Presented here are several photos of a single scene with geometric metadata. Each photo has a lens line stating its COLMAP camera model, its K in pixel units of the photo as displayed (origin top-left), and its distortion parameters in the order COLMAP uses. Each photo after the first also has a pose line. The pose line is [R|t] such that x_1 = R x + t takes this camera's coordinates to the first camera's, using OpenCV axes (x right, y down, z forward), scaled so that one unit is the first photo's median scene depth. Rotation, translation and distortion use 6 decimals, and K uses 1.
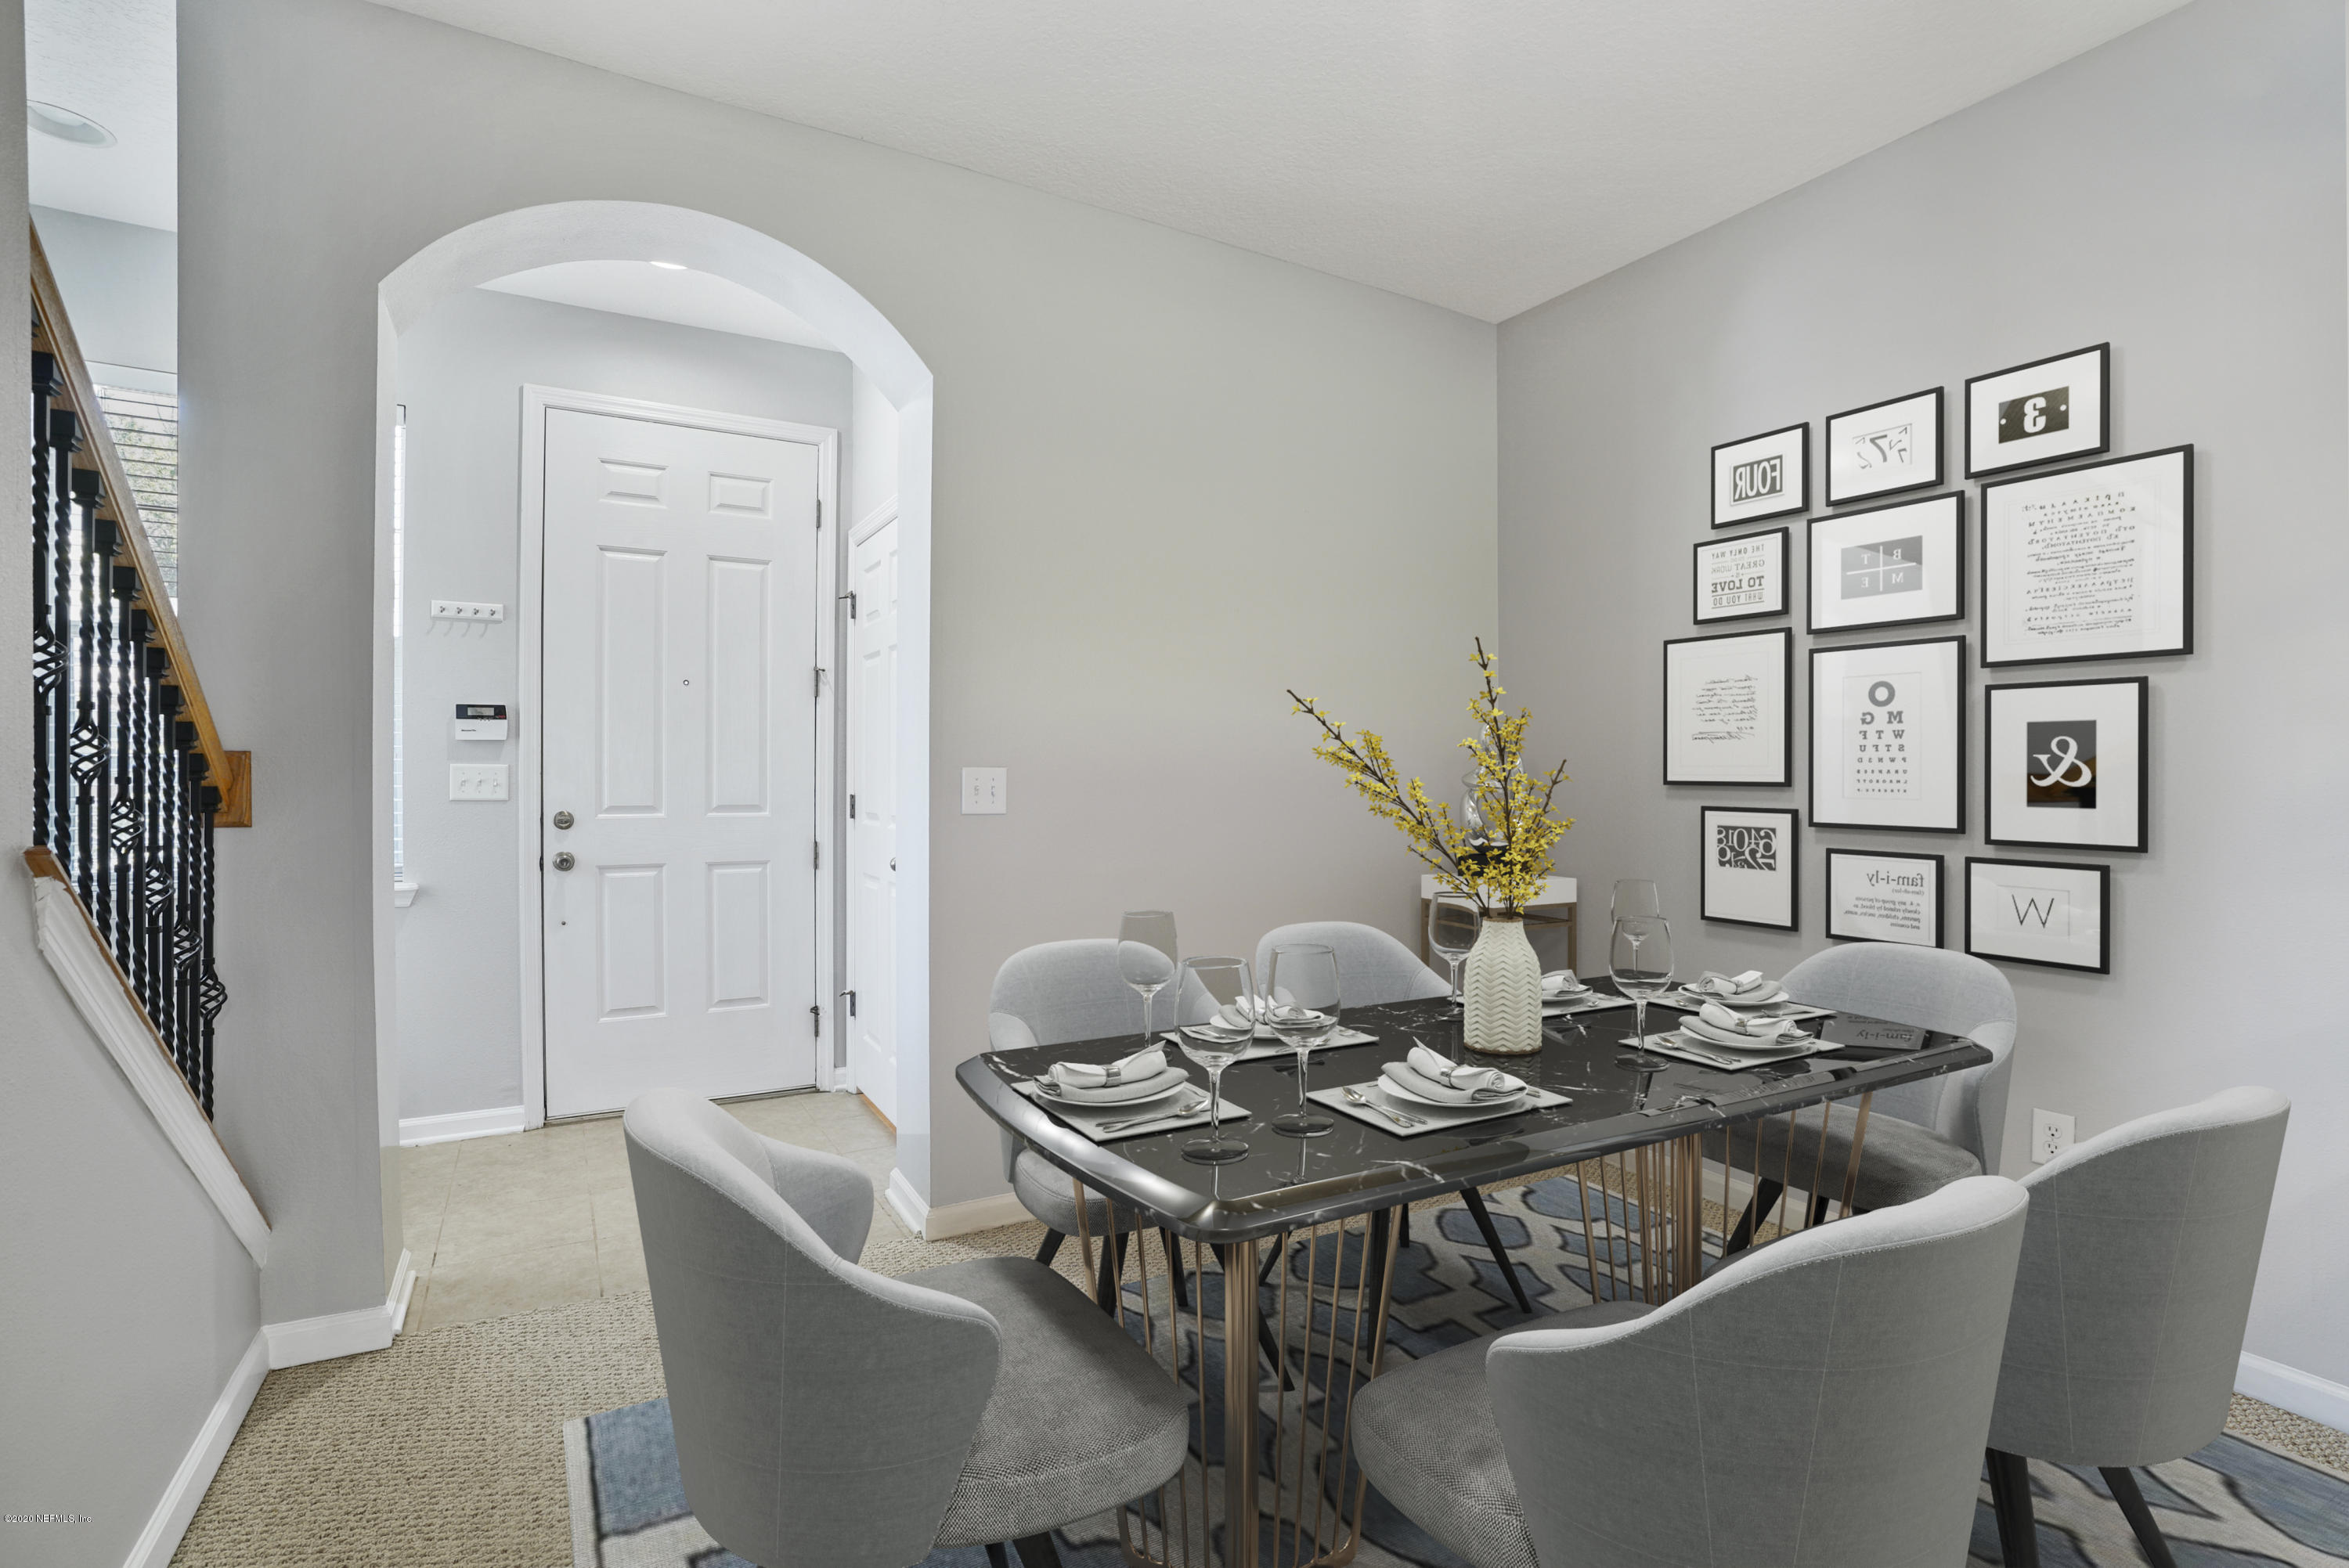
lens RADIAL K [[1103.3, 0, 1181.8], [0, 1103.3, 785.3], [0, 0, 1]] dist [-0.062737, 0.022676]
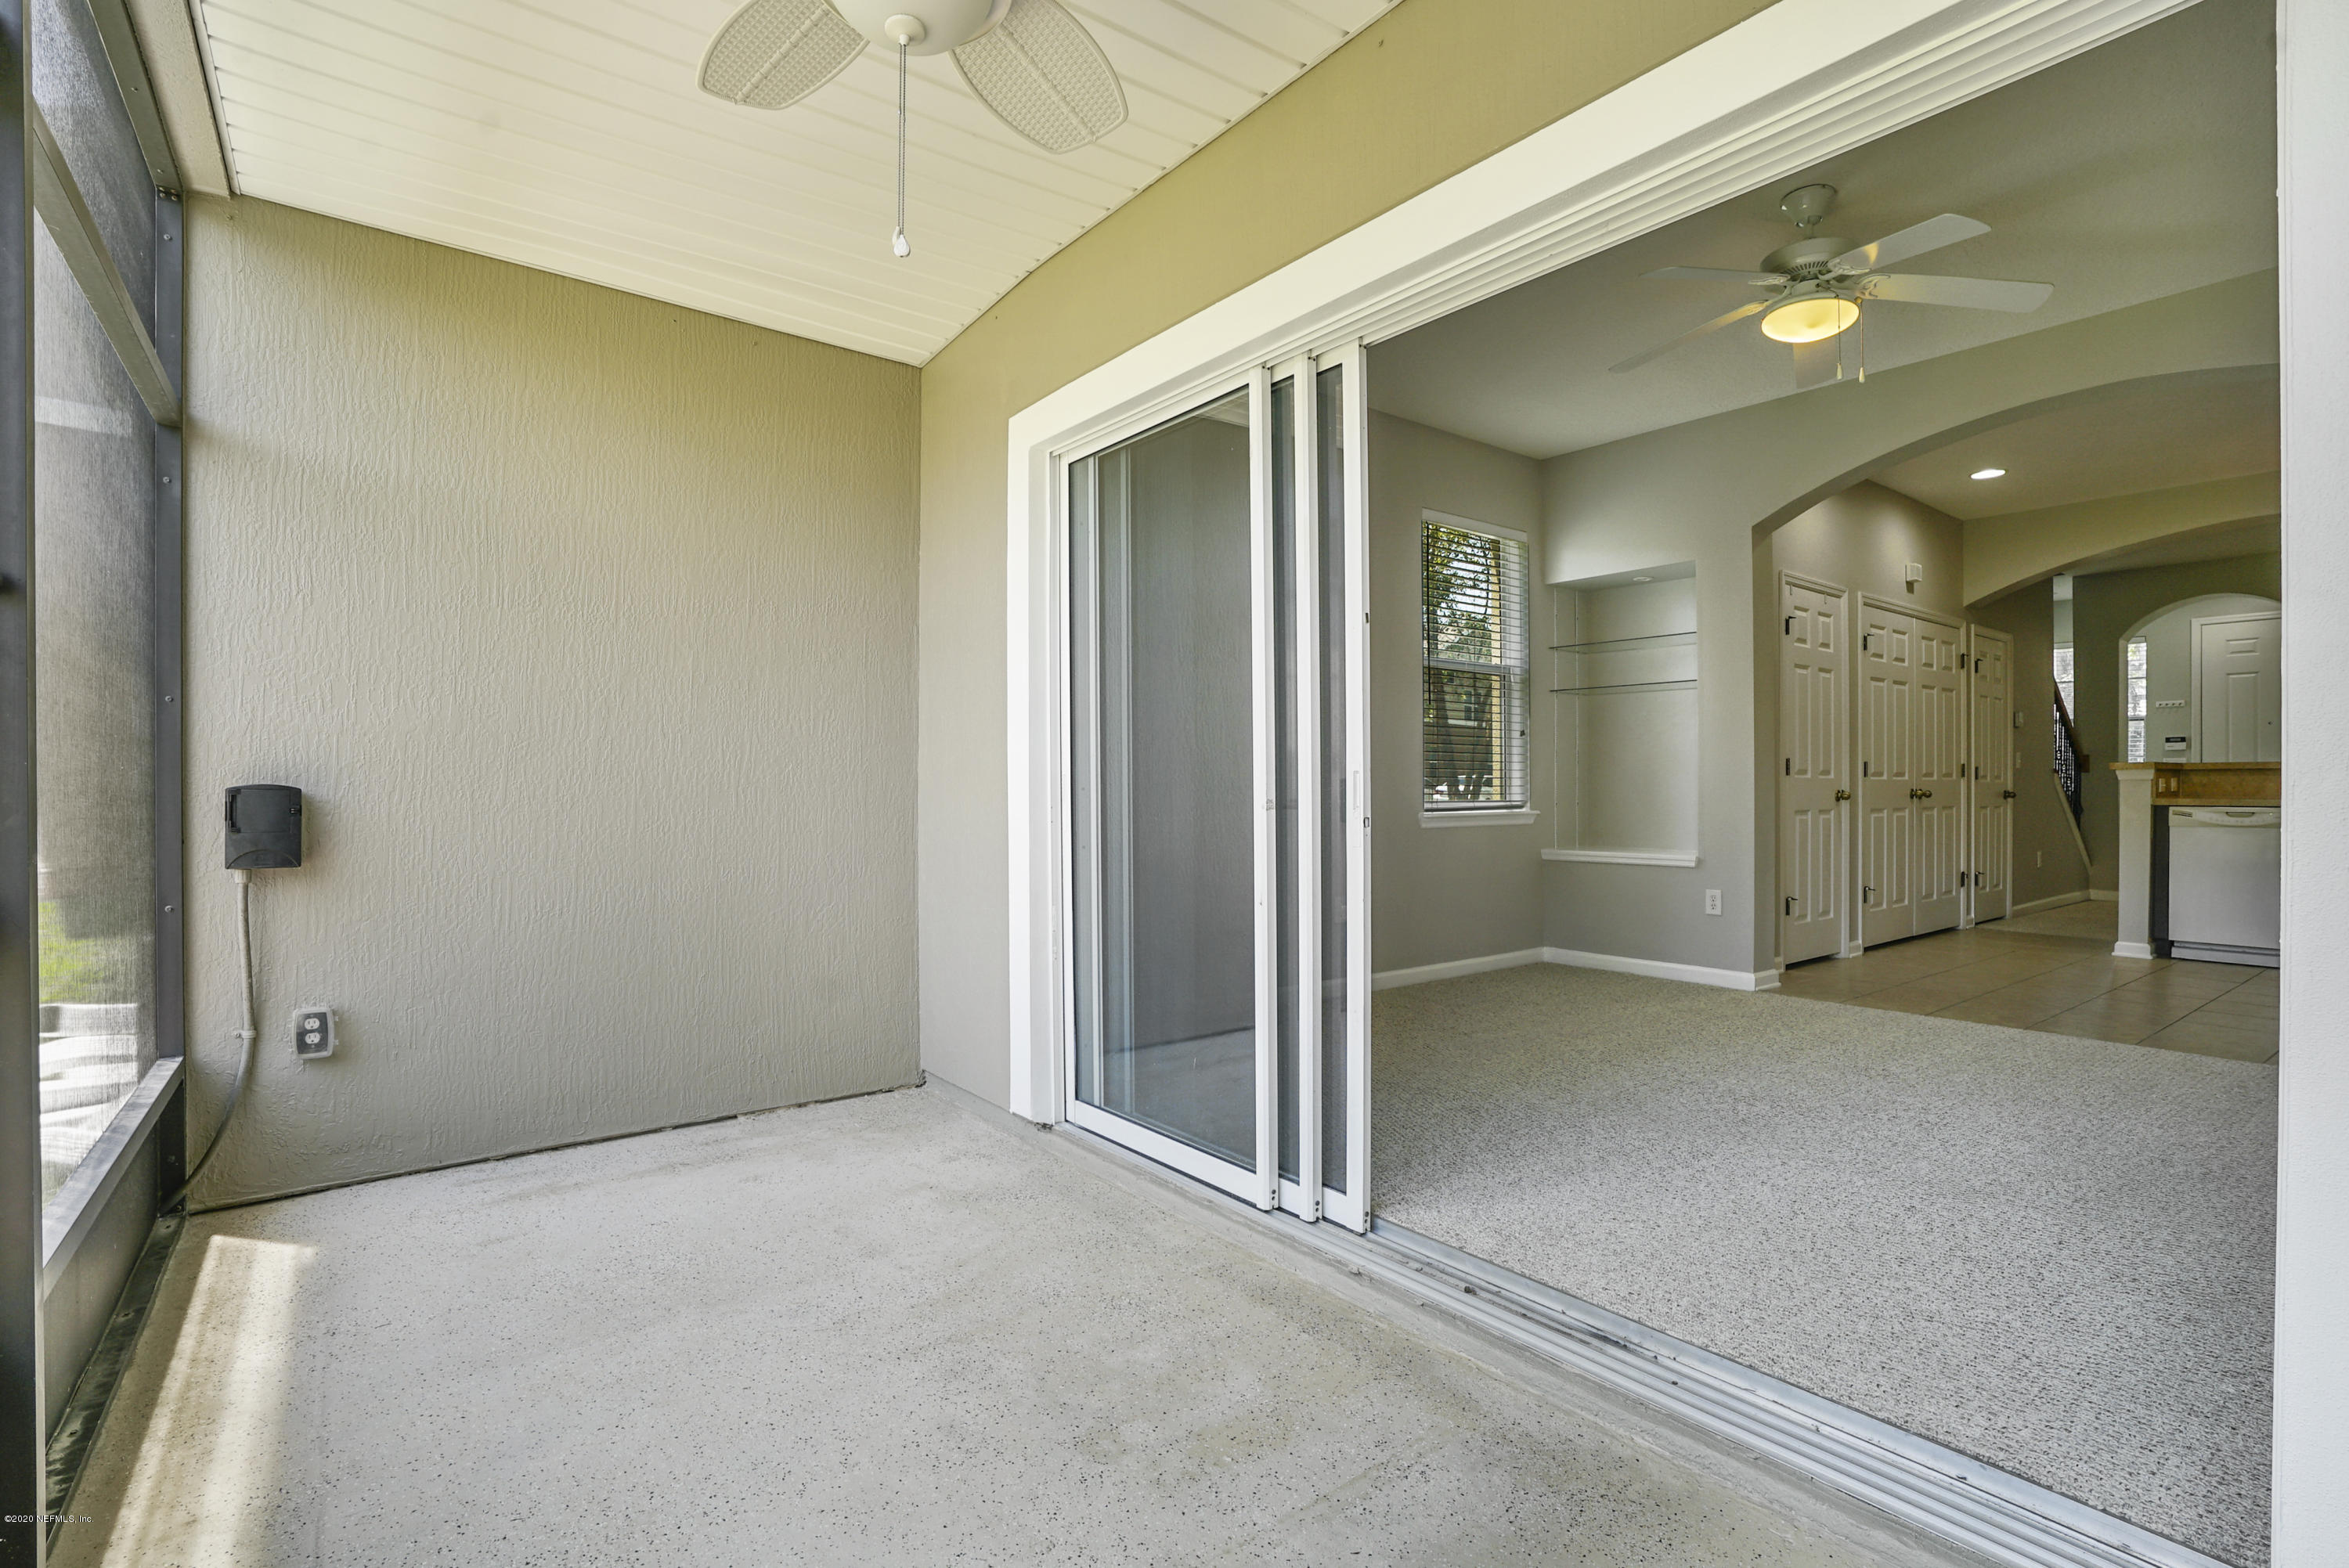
lens RADIAL K [[1103.3, 0, 1177.2], [0, 1103.3, 796.5], [0, 0, 1]] dist [-0.062737, 0.022676]
pose [[0.119813, 0.004689, -0.992785, 1.798824], [-0.007362, 0.999966, 0.003835, 0.088848], [0.992769, 0.006850, 0.119843, -1.928899]]
